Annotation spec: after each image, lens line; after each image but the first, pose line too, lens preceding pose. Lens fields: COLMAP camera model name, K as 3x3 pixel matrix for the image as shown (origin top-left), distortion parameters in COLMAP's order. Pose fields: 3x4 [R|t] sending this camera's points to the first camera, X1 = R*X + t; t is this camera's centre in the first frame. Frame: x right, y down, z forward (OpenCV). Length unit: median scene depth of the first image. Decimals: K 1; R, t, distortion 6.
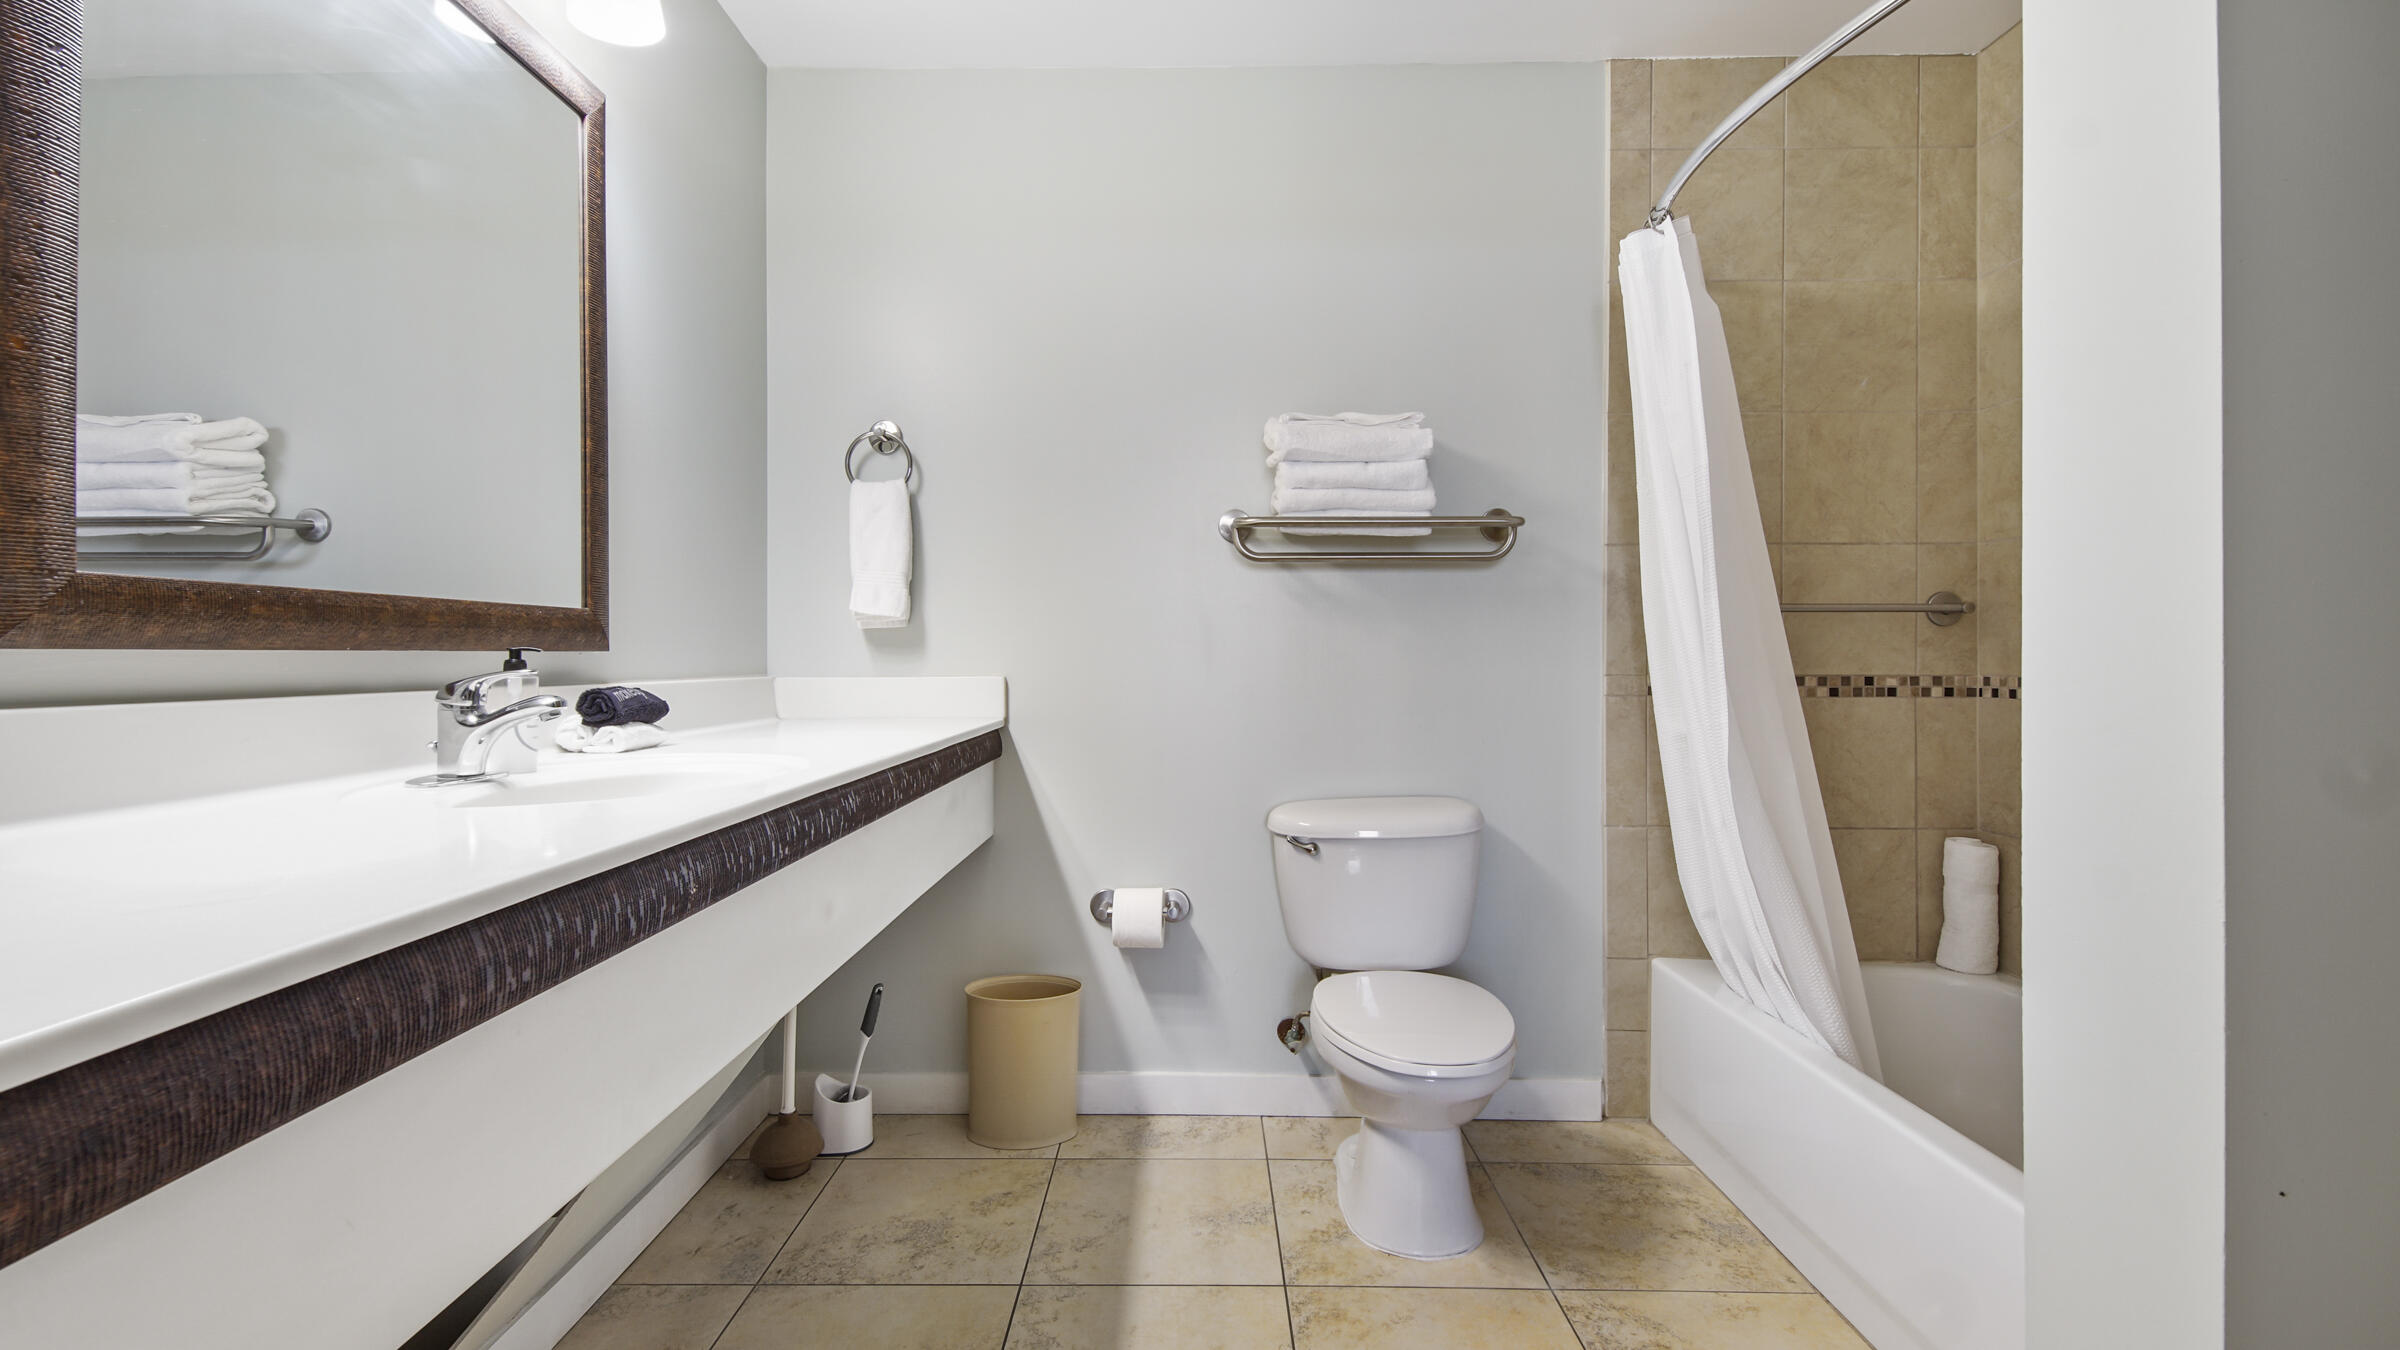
lens RADIAL K [[1086.2, 0, 1199.3], [0, 1086.2, 662.0], [0, 0, 1]] dist [0.033053, -0.002511]
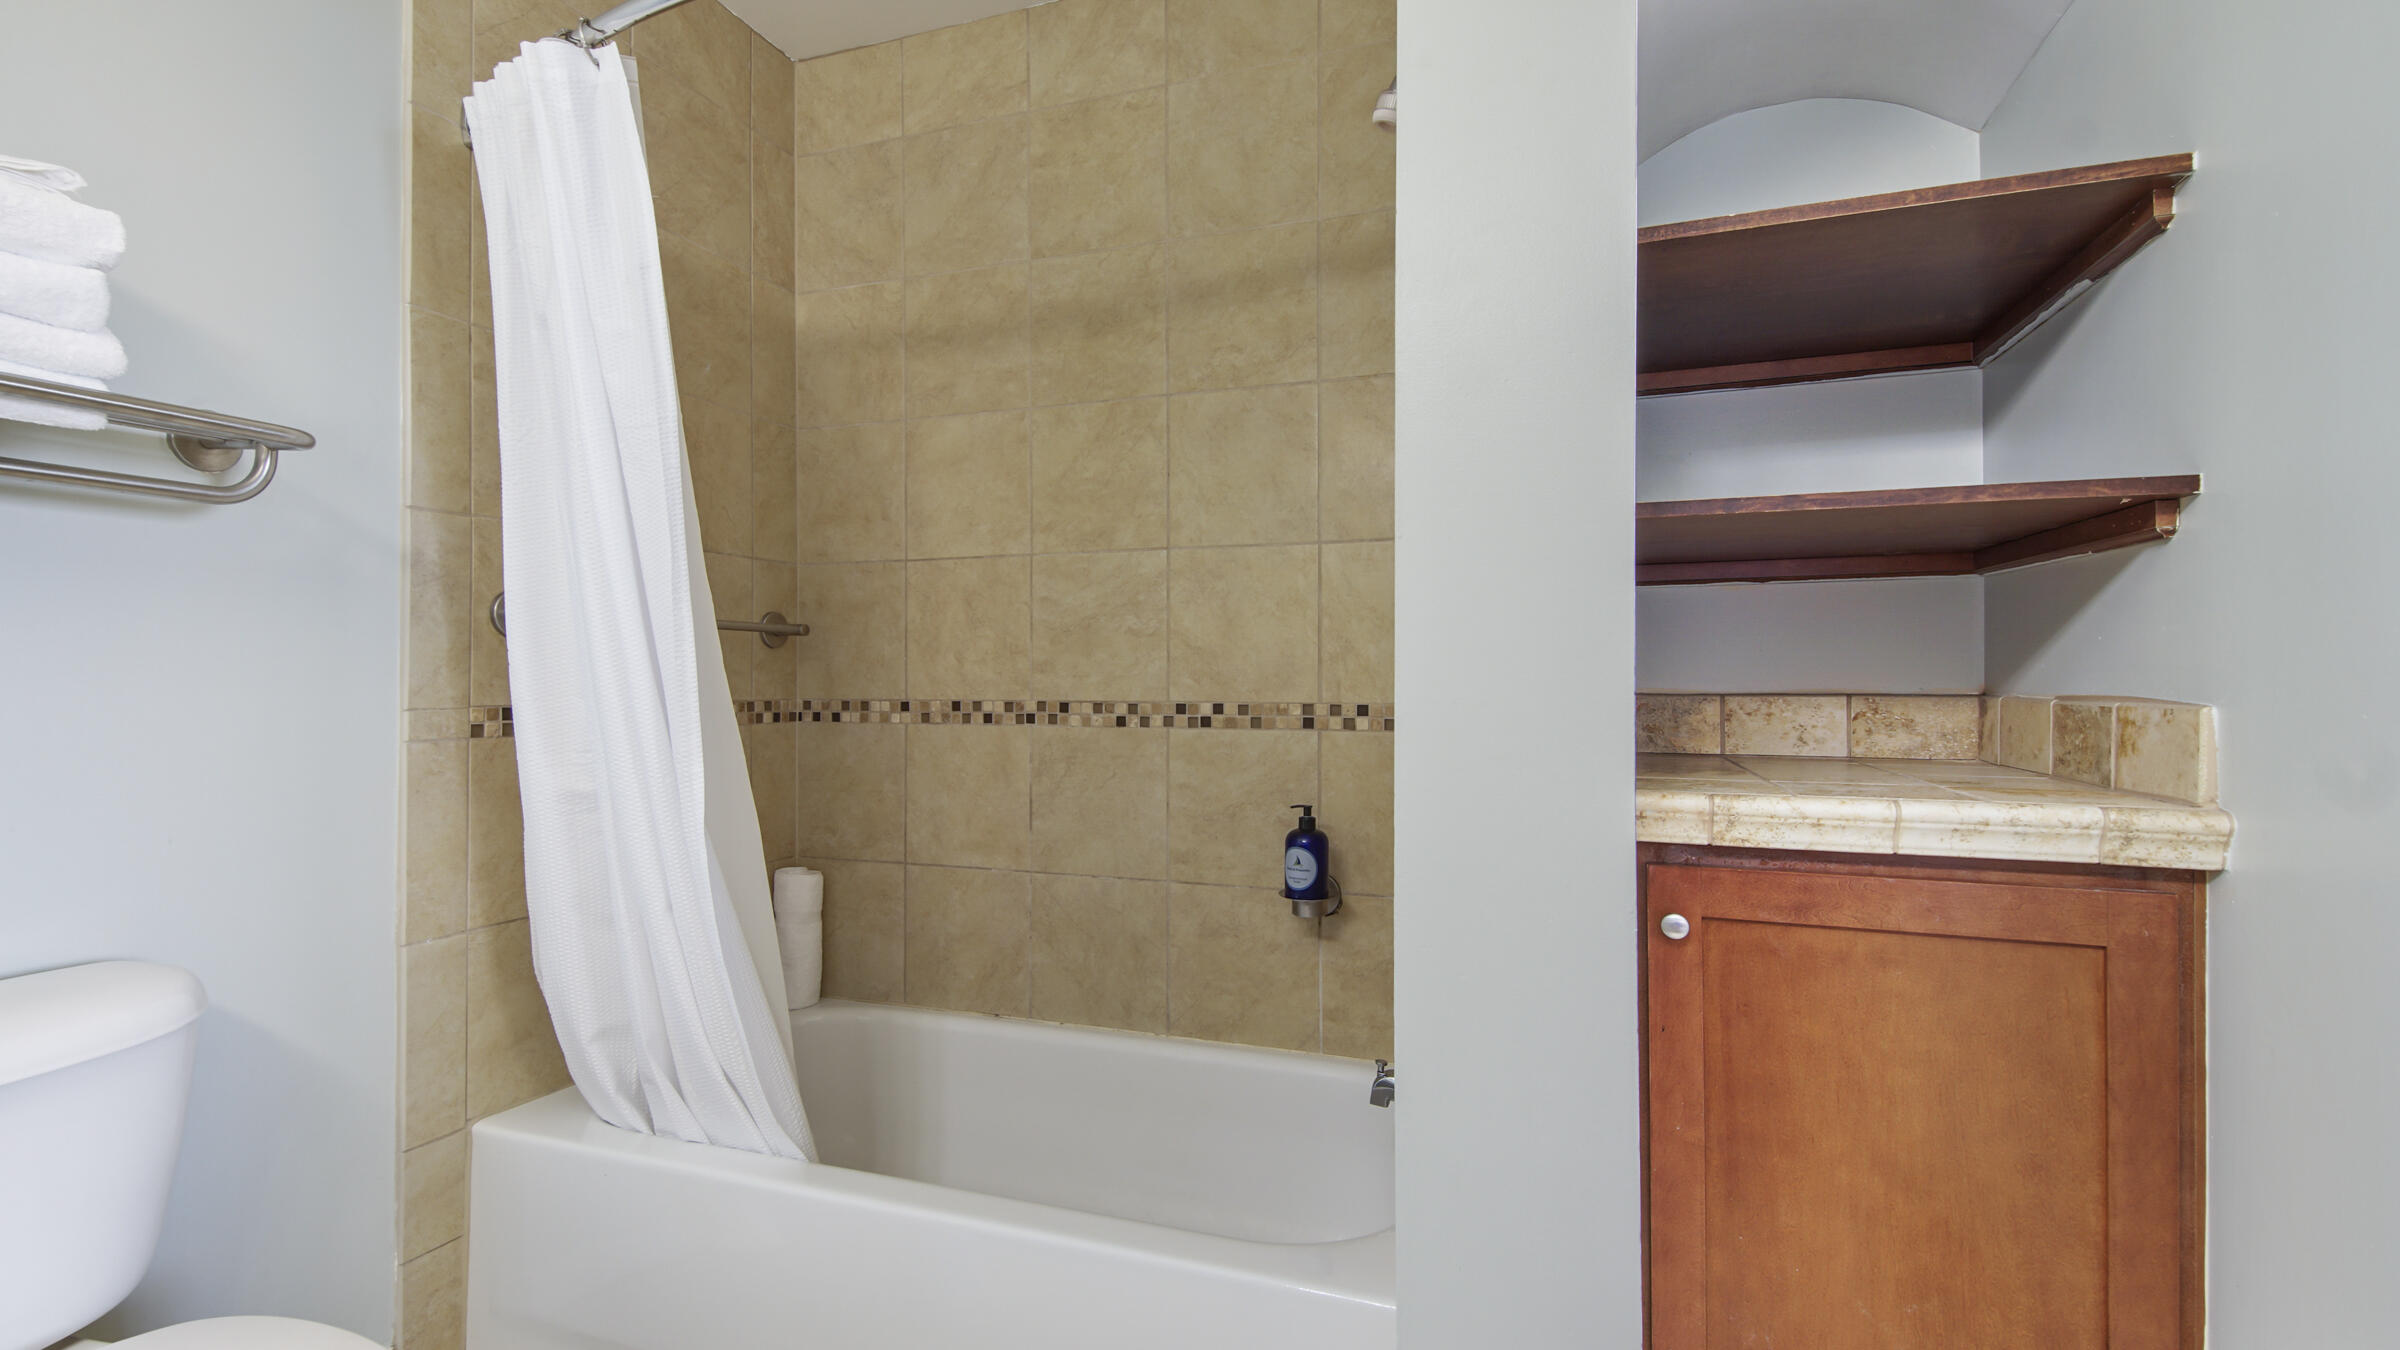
lens RADIAL K [[1086.2, 0, 1200.6], [0, 1086.2, 672.8], [0, 0, 1]] dist [0.033053, -0.002511]
pose [[0.341812, 0.004289, 0.939759, -0.081308], [0.009323, 0.999925, -0.007955, -0.000452], [-0.939722, 0.011481, 0.341746, 0.336751]]
